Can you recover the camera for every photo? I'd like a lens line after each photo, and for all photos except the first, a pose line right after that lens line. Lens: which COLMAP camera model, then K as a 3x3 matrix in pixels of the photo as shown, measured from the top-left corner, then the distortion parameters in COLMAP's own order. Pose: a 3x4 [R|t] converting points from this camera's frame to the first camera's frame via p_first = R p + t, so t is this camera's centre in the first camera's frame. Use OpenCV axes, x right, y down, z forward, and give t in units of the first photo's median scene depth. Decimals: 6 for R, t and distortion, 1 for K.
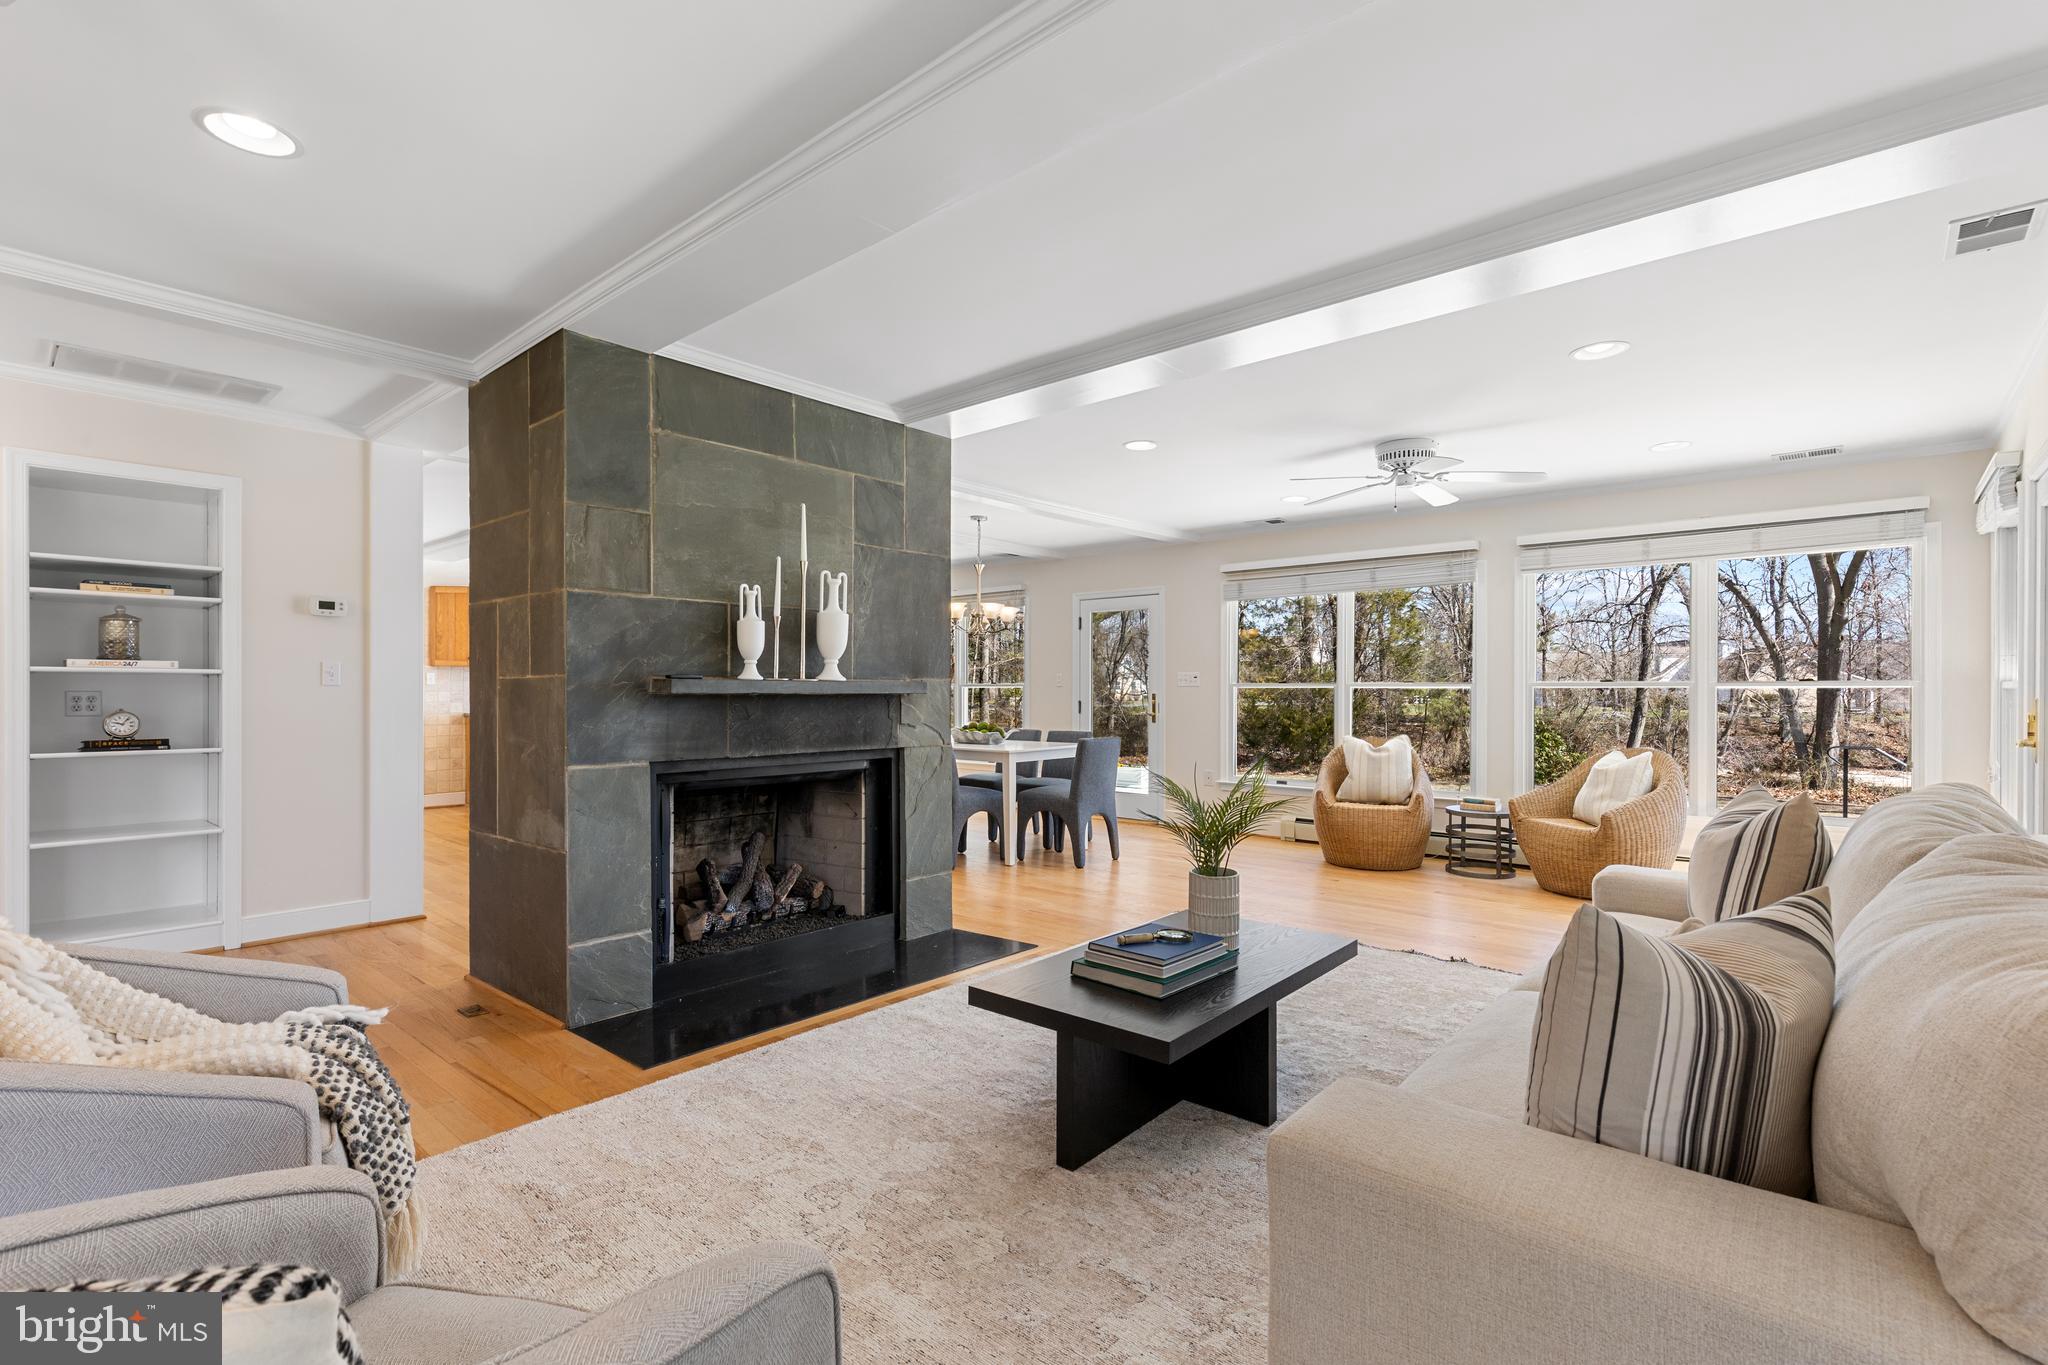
lens RADIAL K [[917.8, 0, 1024.0], [0, 917.8, 682.5], [0, 0, 1]] dist [-0.002116, -0.000618]
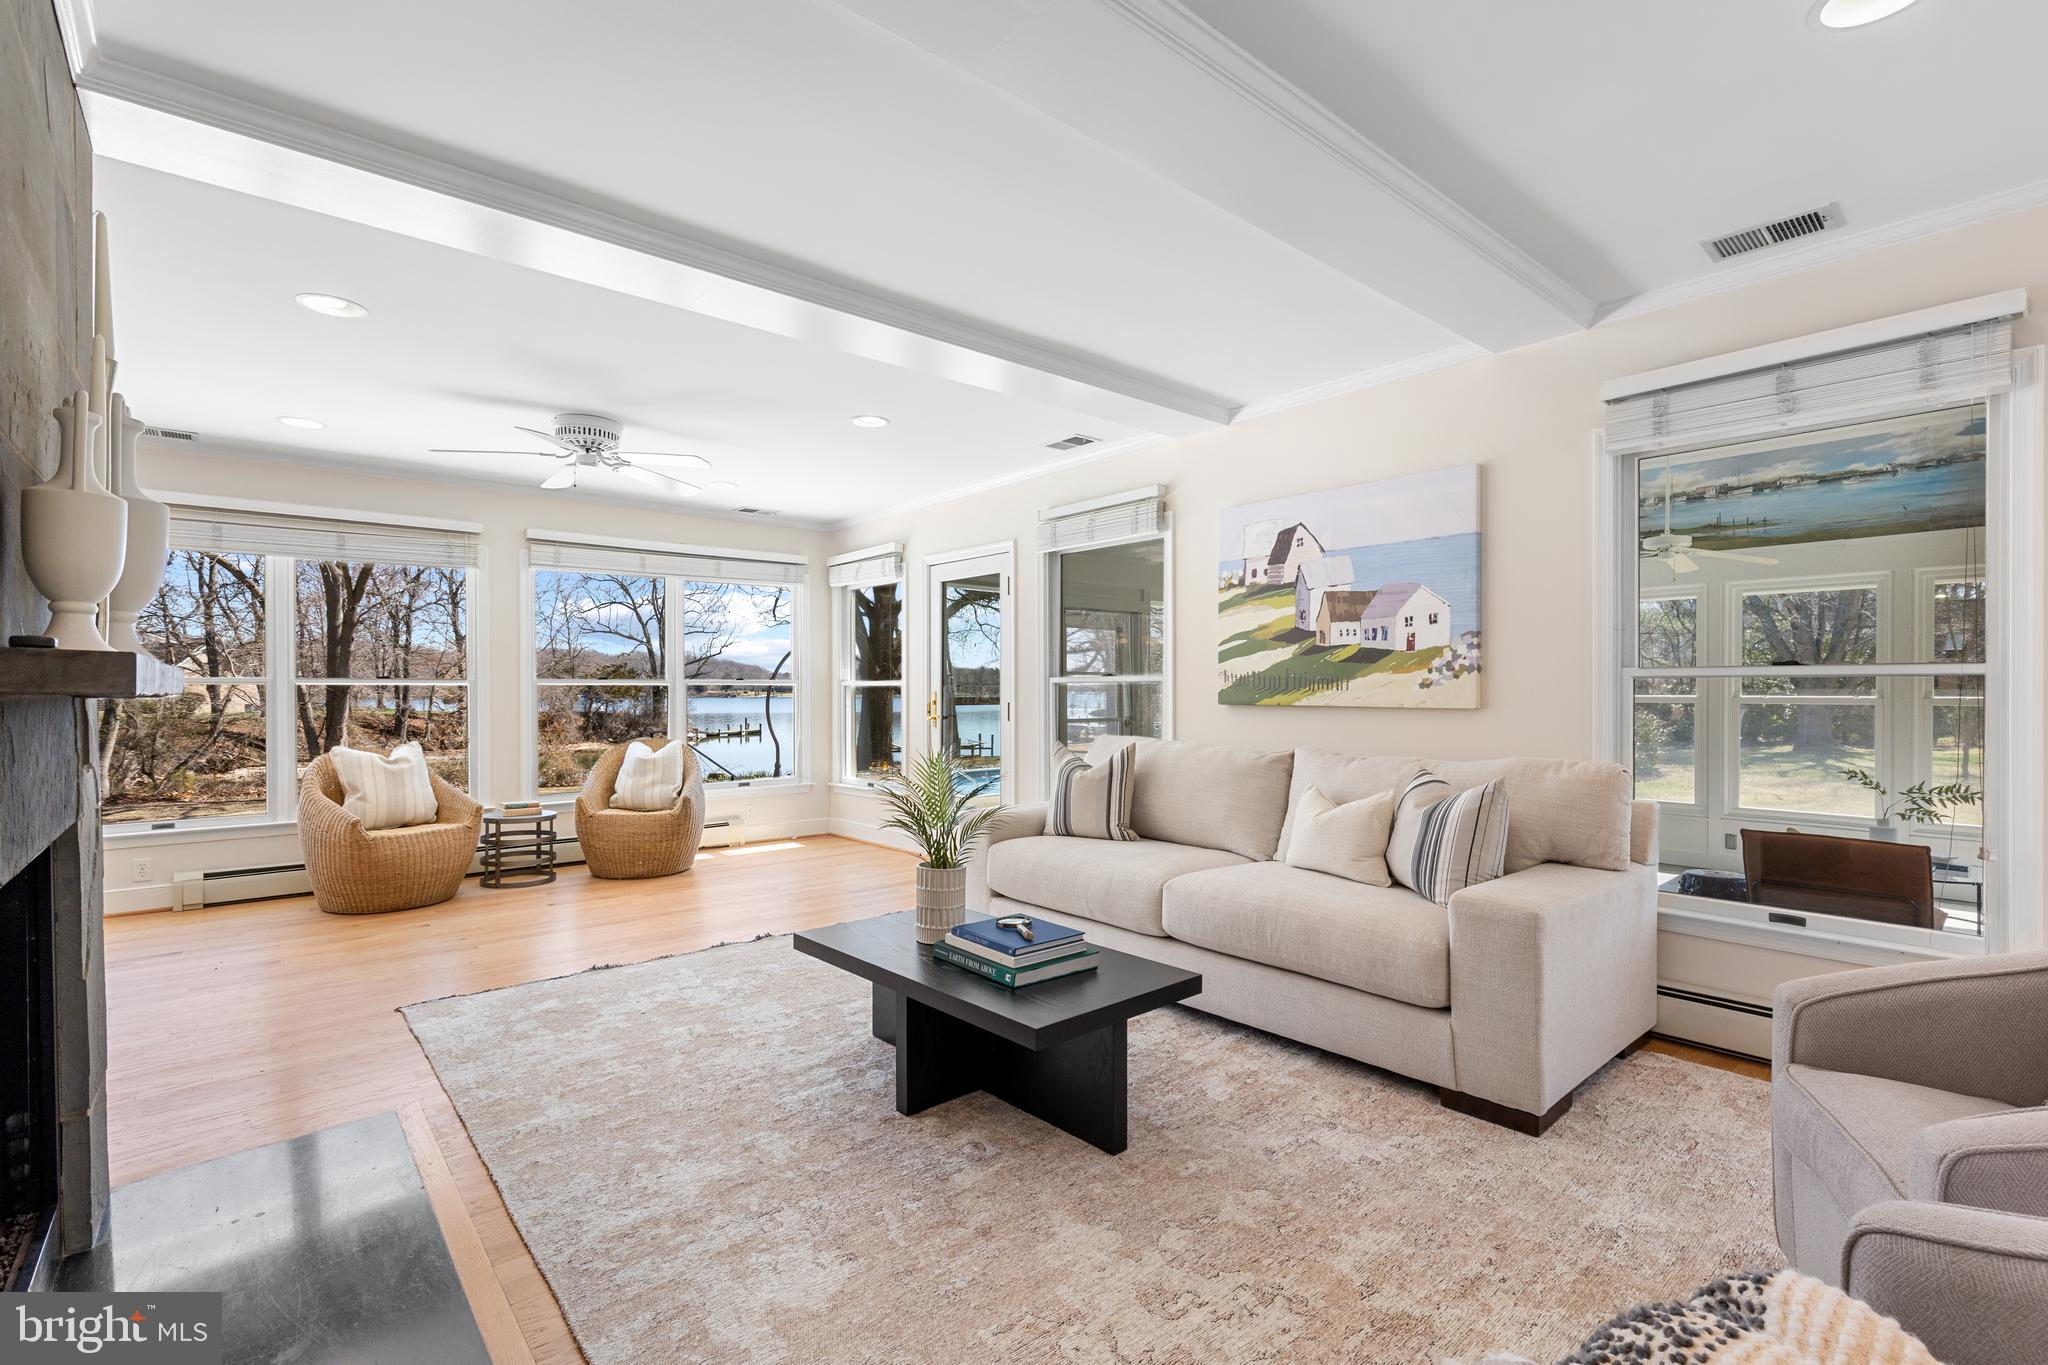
lens RADIAL K [[925.1, 0, 1024.0], [0, 925.1, 682.5], [0, 0, 1]] dist [0.001285, 0.000337]
pose [[0.146993, 0.004350, 0.989128, -0.347110], [-0.006760, 0.999971, -0.003393, 0.003336], [-0.989114, -0.006187, 0.147018, 0.333164]]
